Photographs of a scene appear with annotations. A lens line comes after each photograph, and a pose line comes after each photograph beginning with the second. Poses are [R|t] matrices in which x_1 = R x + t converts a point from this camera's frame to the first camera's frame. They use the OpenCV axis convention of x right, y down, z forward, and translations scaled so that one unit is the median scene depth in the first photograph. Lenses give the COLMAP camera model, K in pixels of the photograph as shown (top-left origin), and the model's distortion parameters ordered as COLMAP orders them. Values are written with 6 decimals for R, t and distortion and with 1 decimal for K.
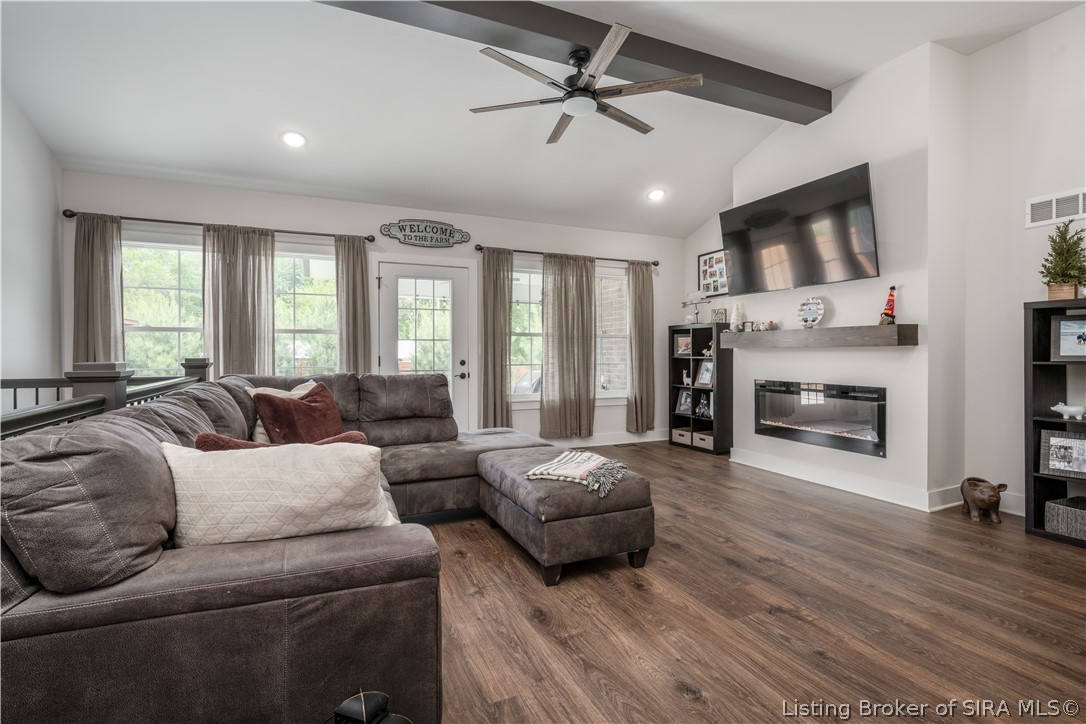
lens RADIAL K [[520.1, 0, 543.0], [0, 520.1, 362.0], [0, 0, 1]] dist [-0.000232, -0.000031]
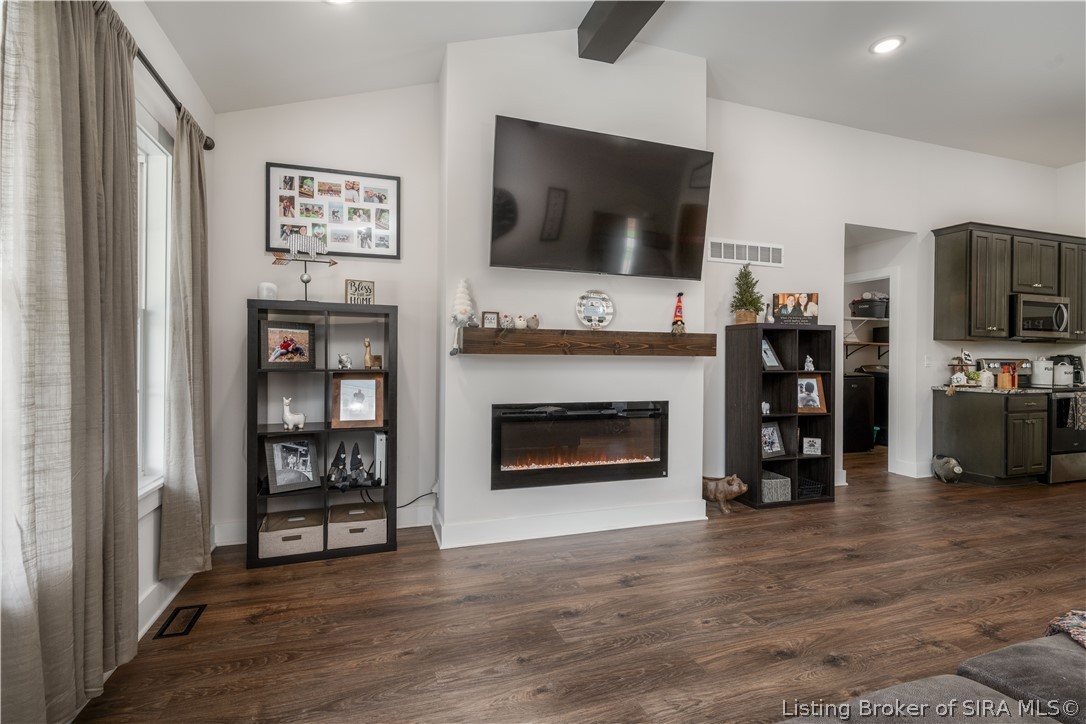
lens RADIAL K [[520.1, 0, 543.0], [0, 520.1, 362.0], [0, 0, 1]] dist [-0.000232, -0.000031]
pose [[0.076190, -0.001759, 0.997092, -0.244763], [0.010229, 0.999947, 0.000982, -0.019811], [-0.997041, 0.010124, 0.076204, 1.000992]]
